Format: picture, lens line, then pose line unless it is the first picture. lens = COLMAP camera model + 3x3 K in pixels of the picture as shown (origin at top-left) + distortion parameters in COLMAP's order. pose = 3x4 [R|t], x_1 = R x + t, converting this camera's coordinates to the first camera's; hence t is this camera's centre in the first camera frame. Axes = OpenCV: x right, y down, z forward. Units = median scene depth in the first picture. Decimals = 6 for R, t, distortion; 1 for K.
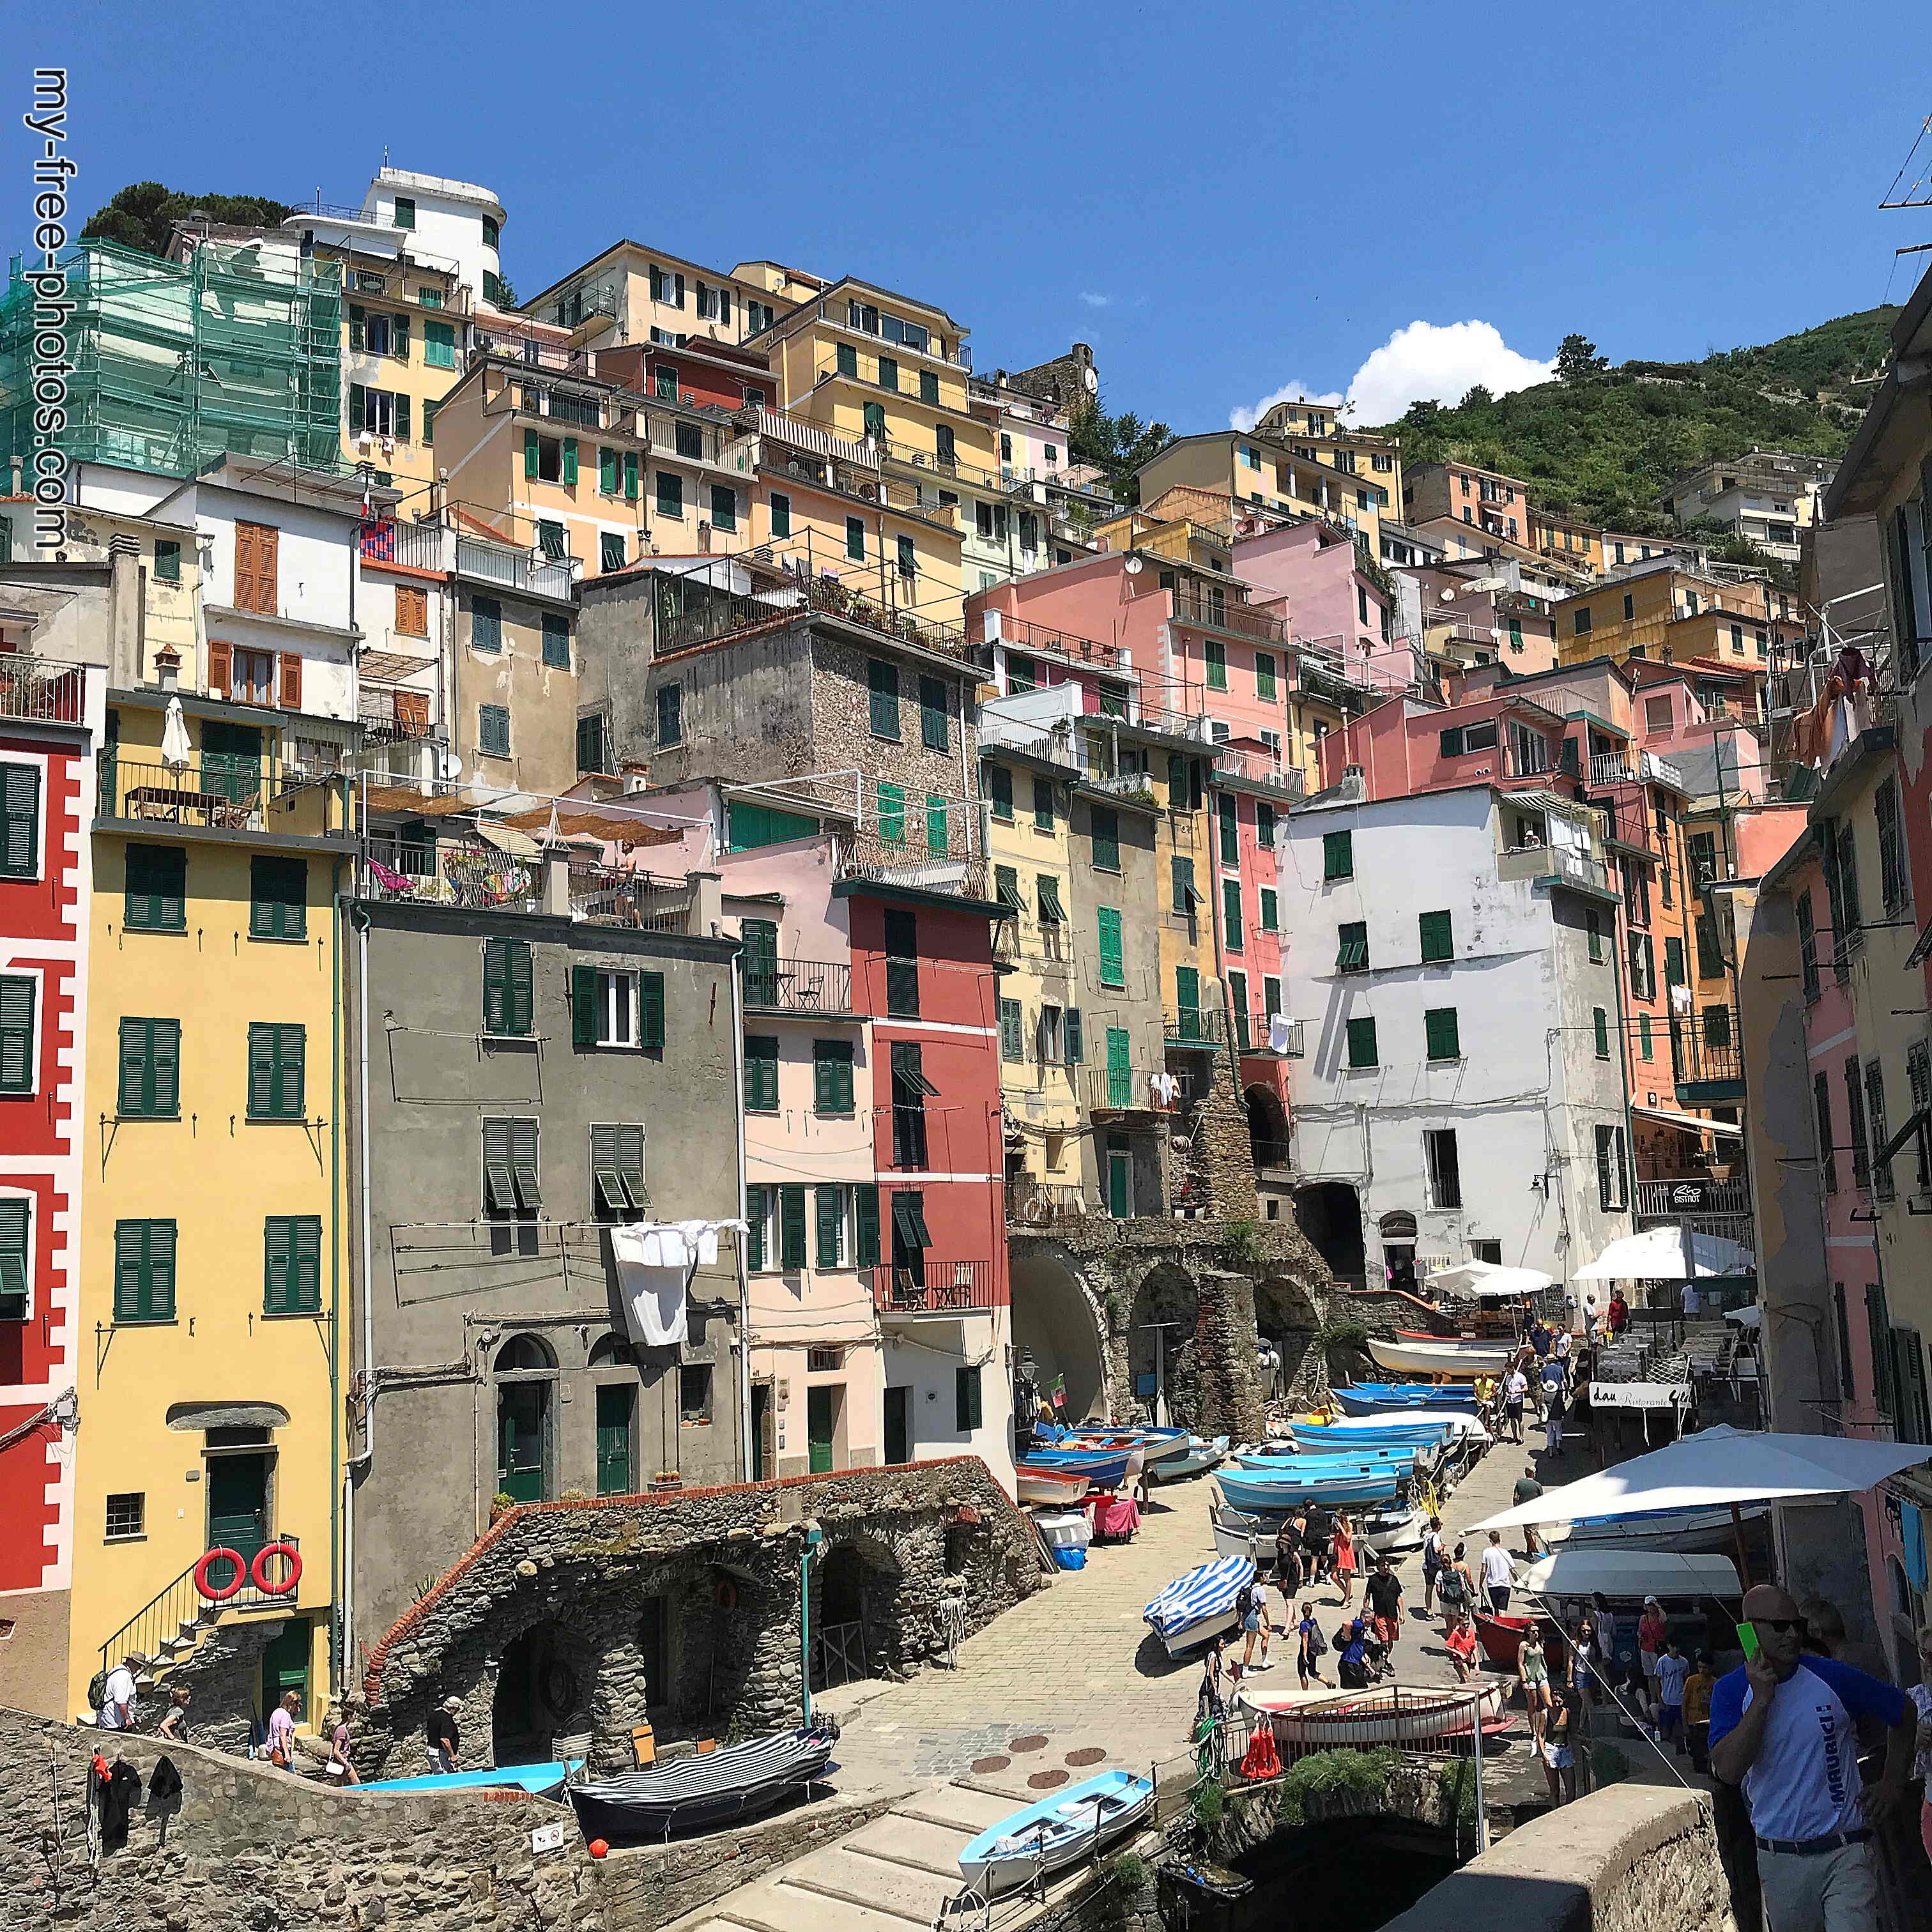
lens RADIAL K [[2096.6, 0, 974.9], [0, 2096.6, 962.4], [0, 0, 1]] dist [0.190703, -0.673443]
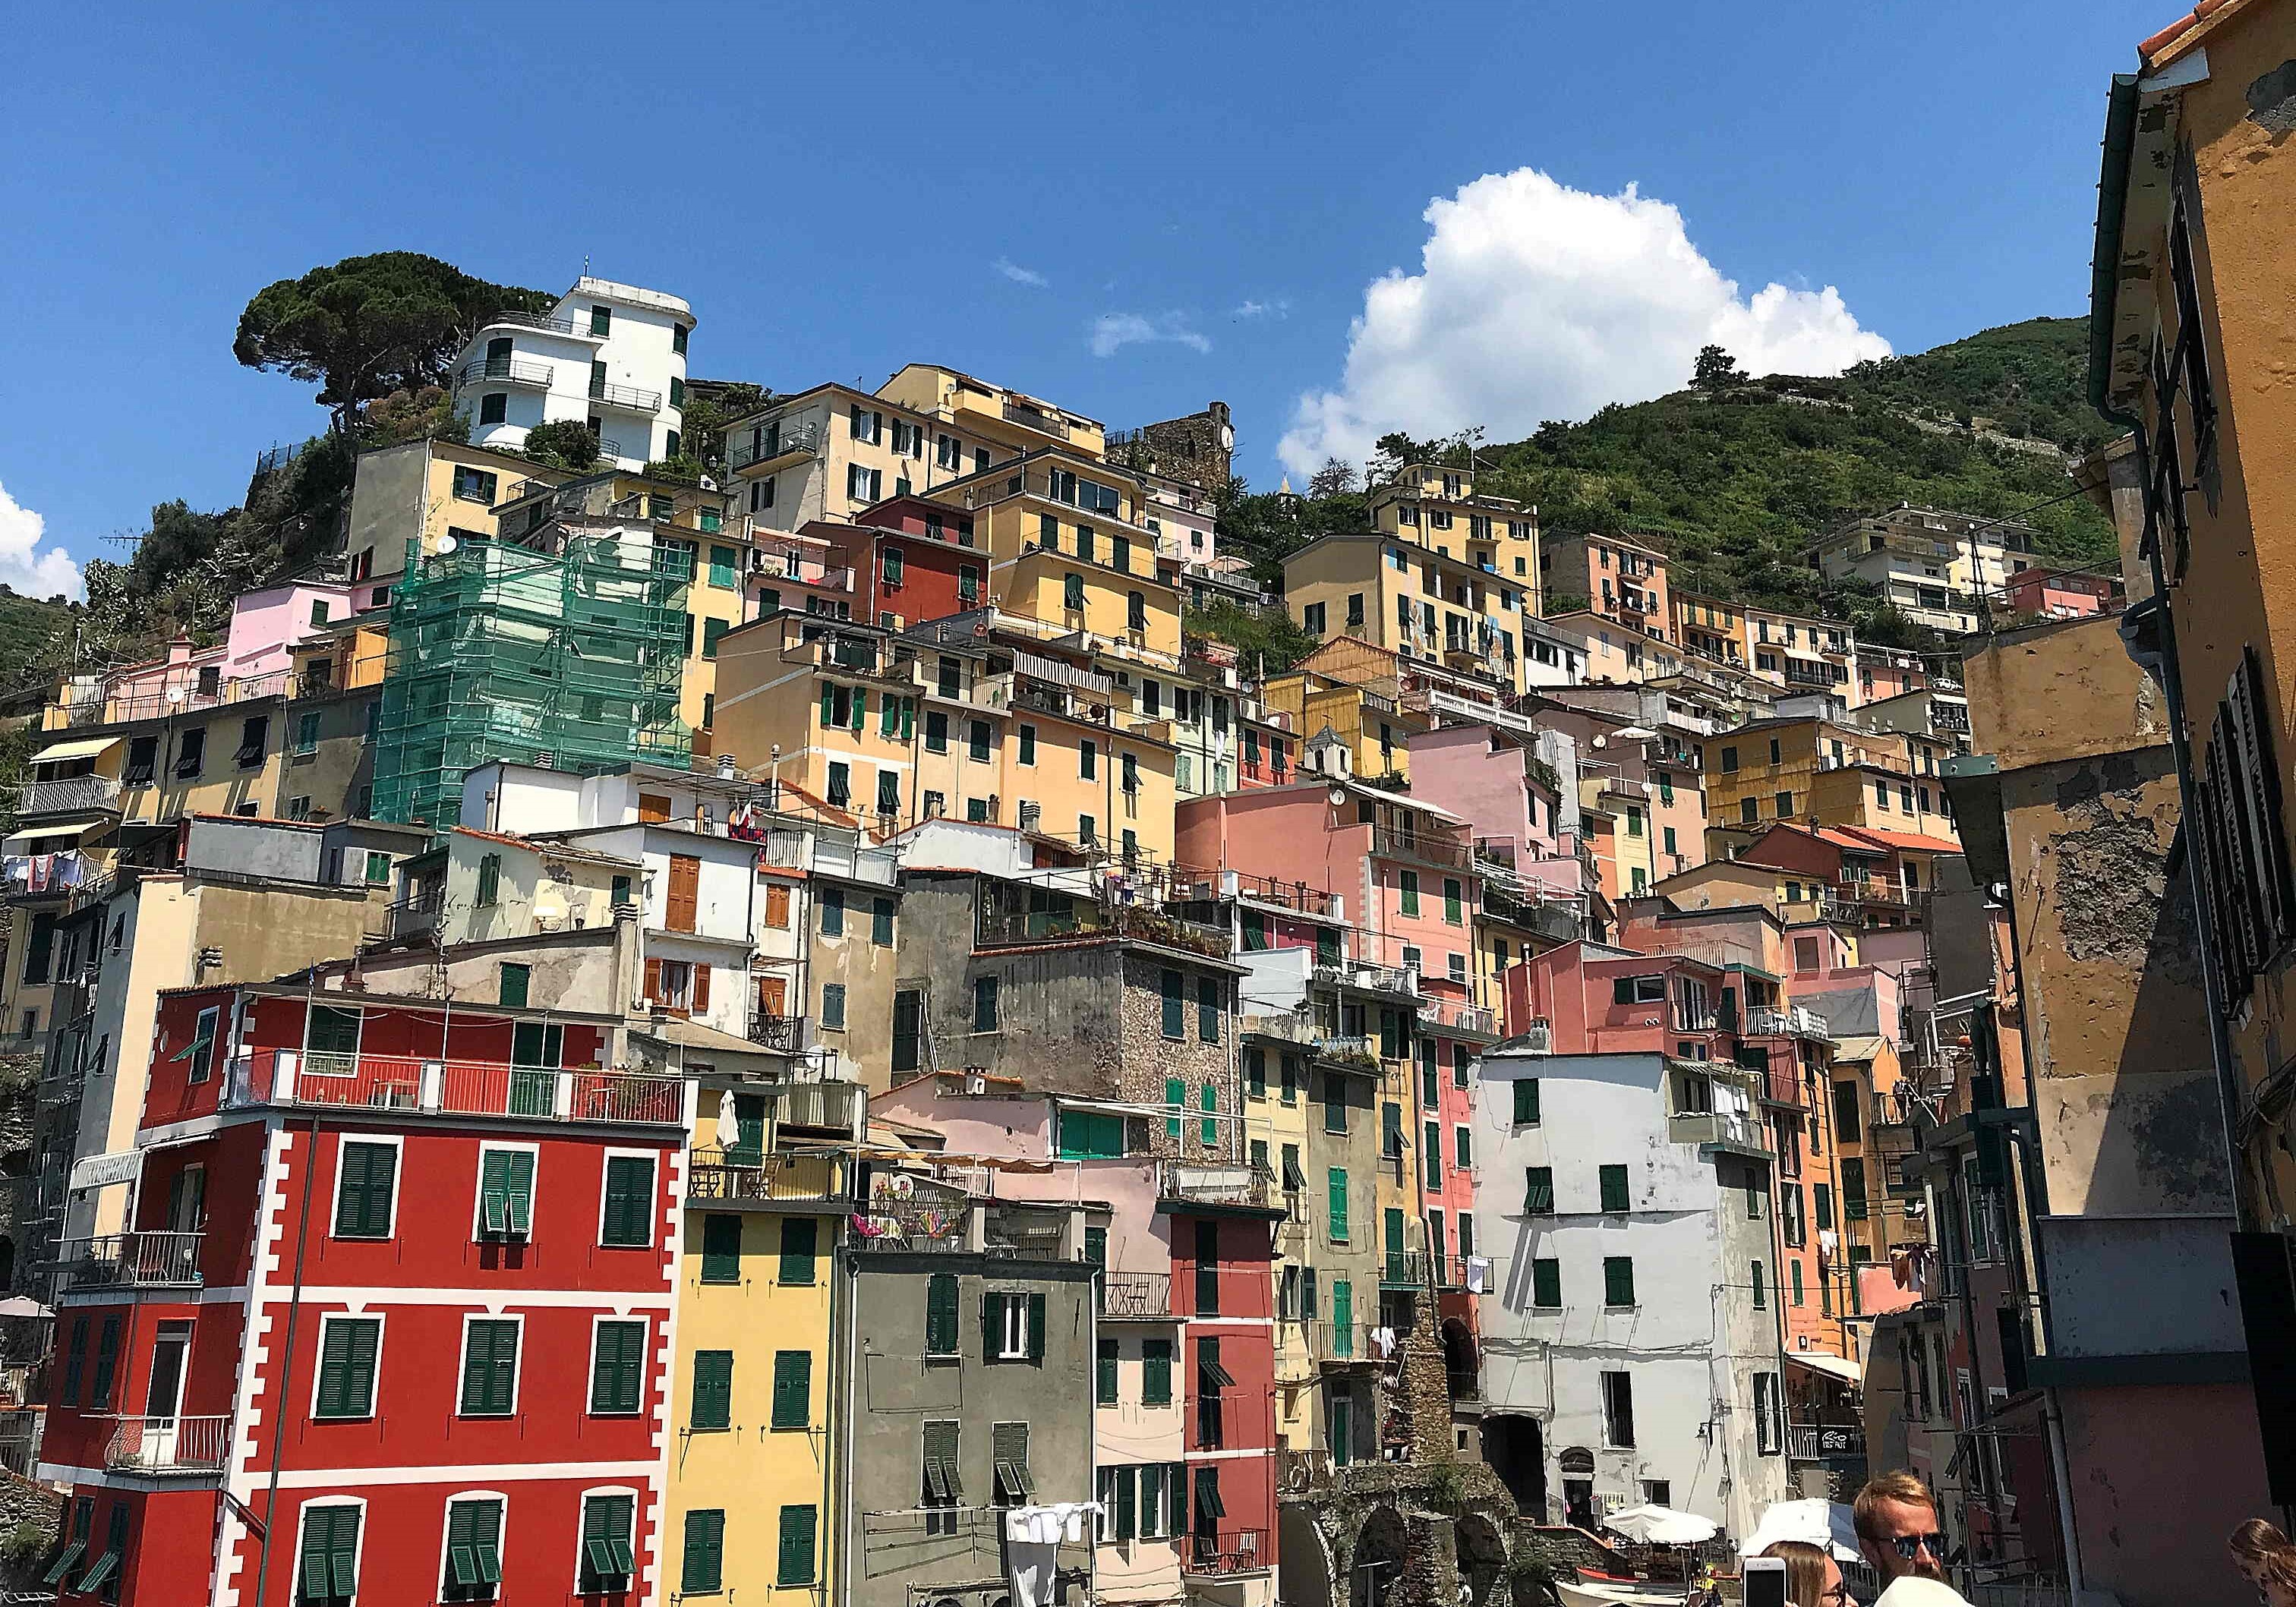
lens RADIAL K [[2509.7, 0, 1148.5], [0, 2509.7, 447.8], [0, 0, 1]] dist [0.117573, -0.349301]
pose [[0.996998, 0.057765, 0.051562, -0.123118], [-0.046551, 0.979295, -0.197014, -0.125241], [-0.061875, 0.194022, 0.979044, -0.384472]]
